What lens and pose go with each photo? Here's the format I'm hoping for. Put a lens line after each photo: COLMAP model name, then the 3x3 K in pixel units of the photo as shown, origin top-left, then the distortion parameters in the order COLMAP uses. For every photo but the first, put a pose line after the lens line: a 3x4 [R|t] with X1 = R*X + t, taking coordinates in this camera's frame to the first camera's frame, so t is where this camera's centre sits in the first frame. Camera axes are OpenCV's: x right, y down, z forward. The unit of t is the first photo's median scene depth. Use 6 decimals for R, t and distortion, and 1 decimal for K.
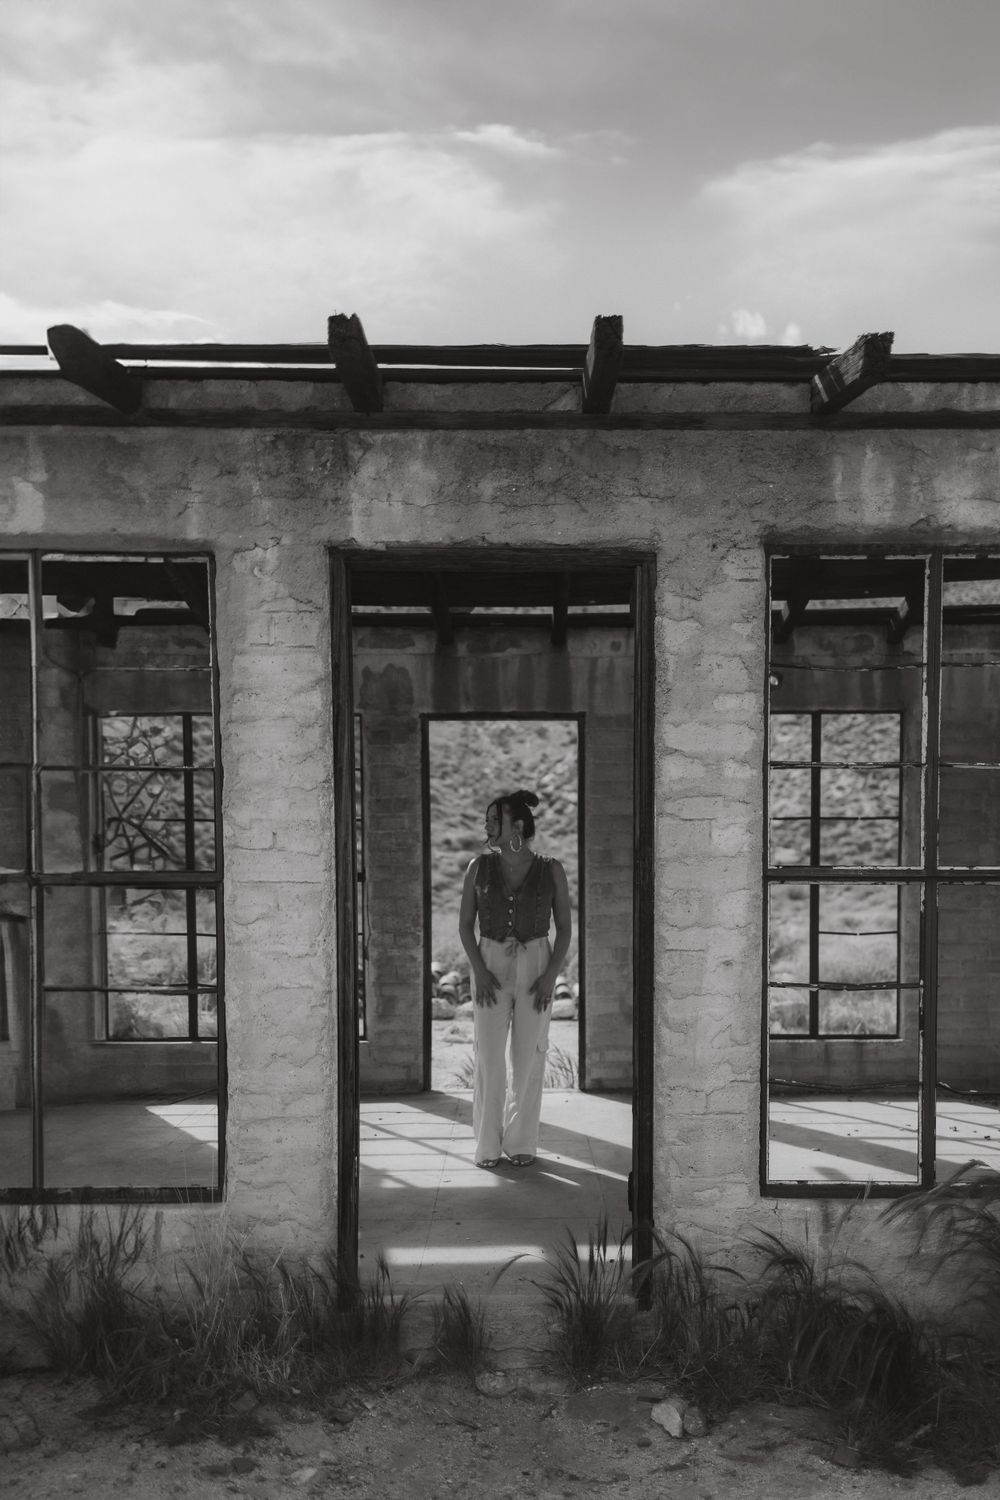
lens RADIAL K [[1446.2, 0, 550.6], [0, 1446.2, 935.8], [0, 0, 1]] dist [0.076426, -0.001328]
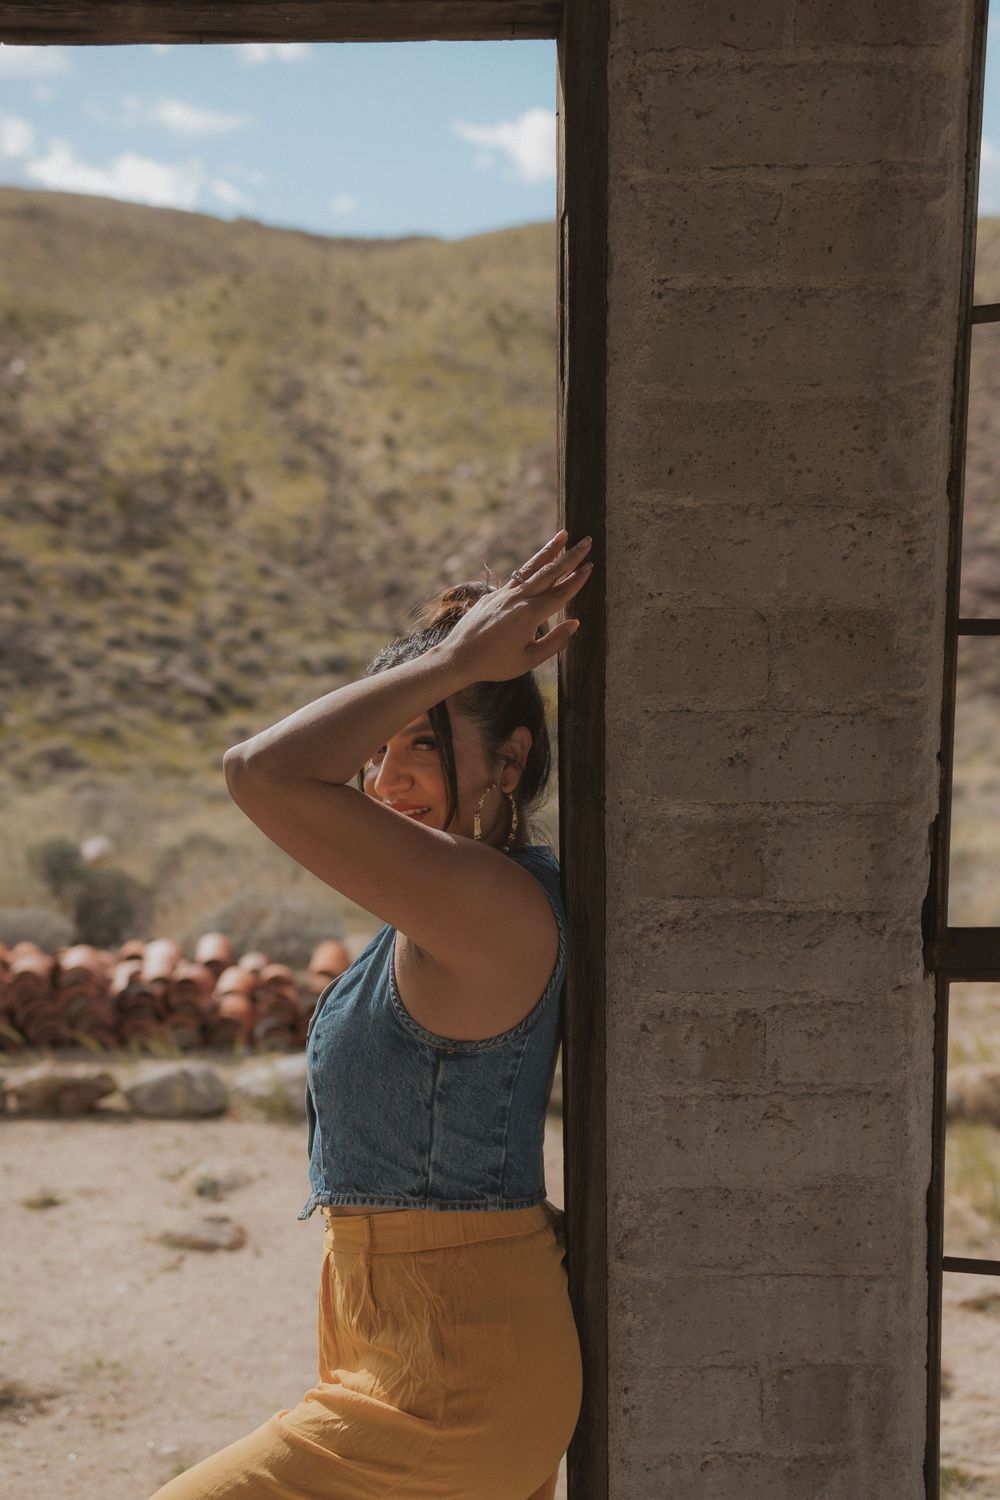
lens RADIAL K [[1801.5, 0, 433.2], [0, 1801.5, 967.3], [0, 0, 1]] dist [0.061705, 0.025201]
pose [[0.999773, -0.011488, -0.017956, 0.012069], [0.013342, 0.994189, 0.106818, -0.119013], [0.016625, -0.107033, 0.994116, 1.425449]]
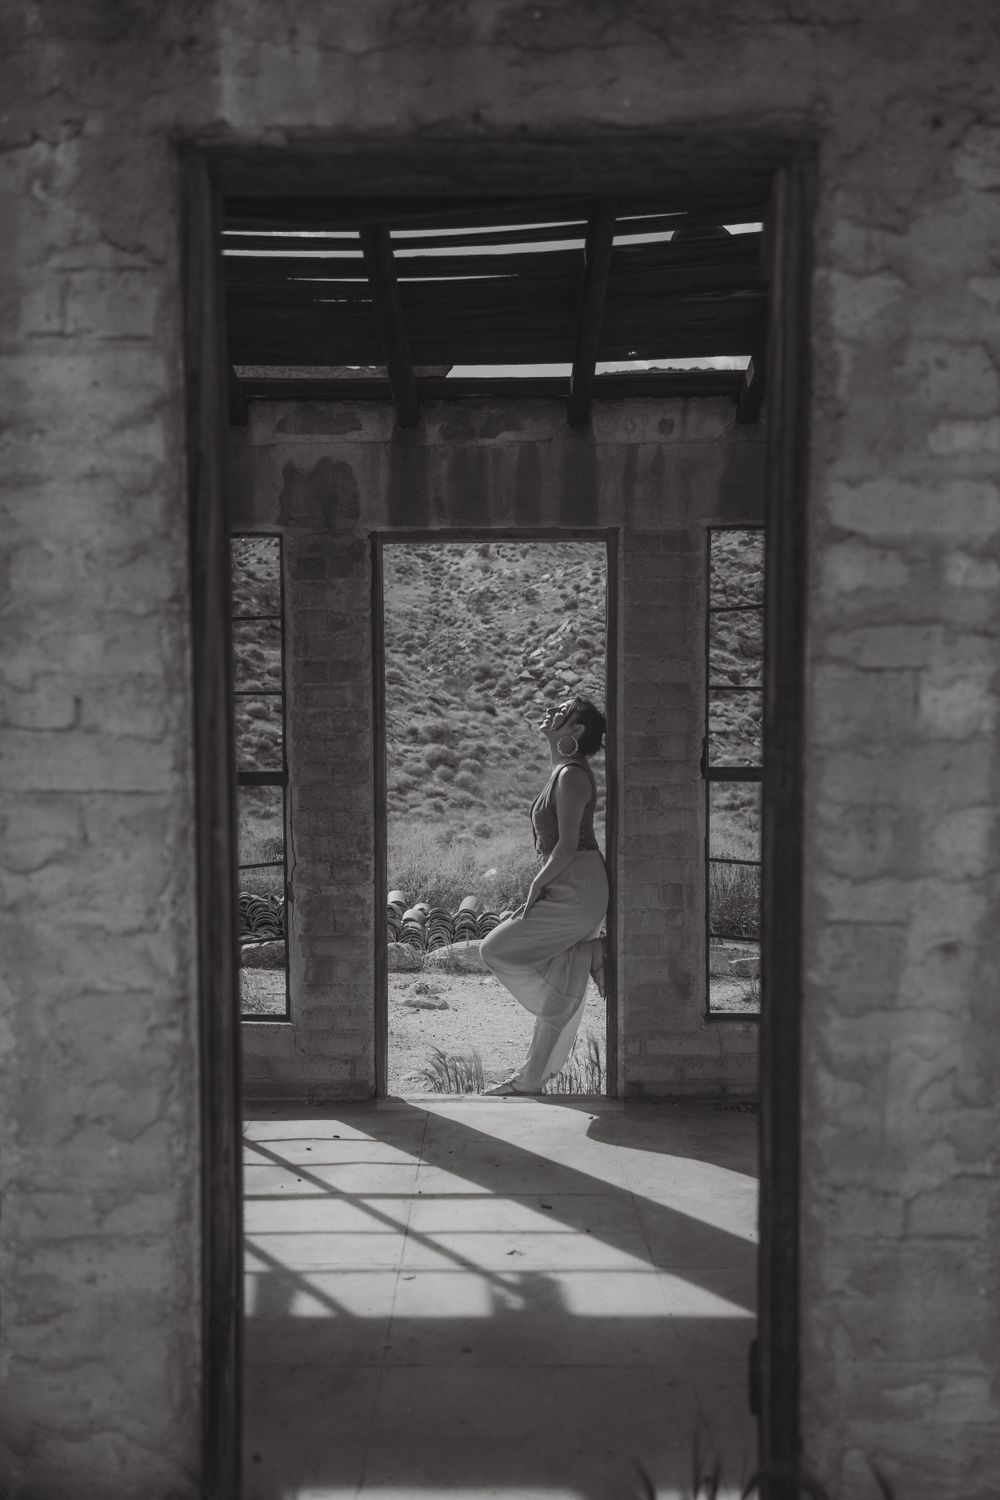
lens RADIAL K [[1723.7, 0, 454.9], [0, 1723.7, 864.5], [0, 0, 1]] dist [0.063227, -0.012129]
pose [[0.998885, 0.000581, -0.047209, -0.024279], [-0.000049, 0.999937, 0.011261, -0.017785], [0.047212, -0.011246, 0.998822, 0.375816]]
